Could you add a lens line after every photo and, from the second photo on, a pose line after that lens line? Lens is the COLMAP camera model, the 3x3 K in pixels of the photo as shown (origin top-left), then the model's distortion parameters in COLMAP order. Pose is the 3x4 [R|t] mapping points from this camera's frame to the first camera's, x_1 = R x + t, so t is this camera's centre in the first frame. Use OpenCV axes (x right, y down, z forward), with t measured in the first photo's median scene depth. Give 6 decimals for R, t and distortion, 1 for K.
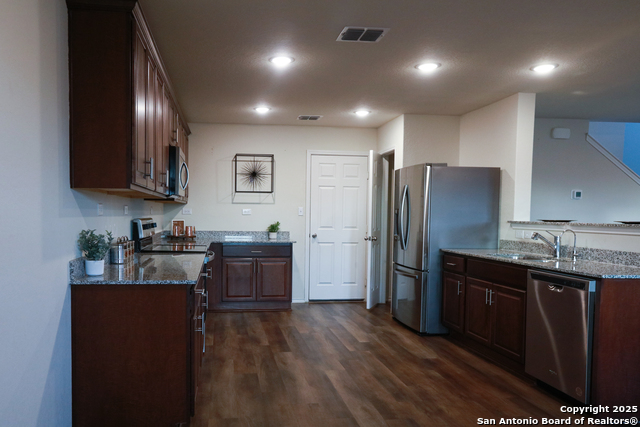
lens RADIAL K [[487.7, 0, 275.7], [0, 487.7, 237.3], [0, 0, 1]] dist [-0.031565, 0.034378]
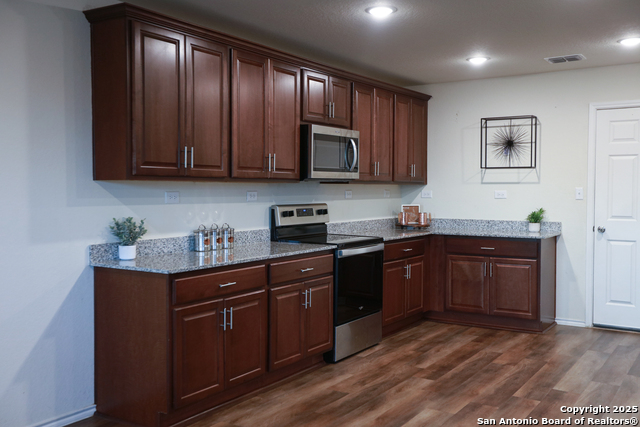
lens RADIAL K [[632.1, 0, 316.9], [0, 632.1, 213.3], [0, 0, 1]] dist [0.012139, 0.000000]
pose [[0.766153, 0.014606, -0.642493, 0.519313], [-0.024356, 0.999683, -0.006319, -0.015611], [0.642197, 0.020490, 0.766266, 0.116581]]
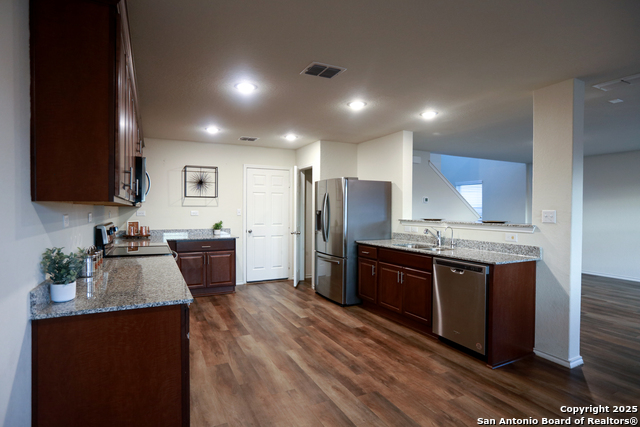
lens RADIAL K [[334.0, 0, 314.0], [0, 334.0, 213.0], [0, 0, 1]] dist [-0.038693, 0.016586]
pose [[0.940619, -0.011020, 0.339286, -0.091058], [0.022882, 0.999258, -0.030981, -0.029994], [-0.338693, 0.036905, 0.940173, 0.179624]]
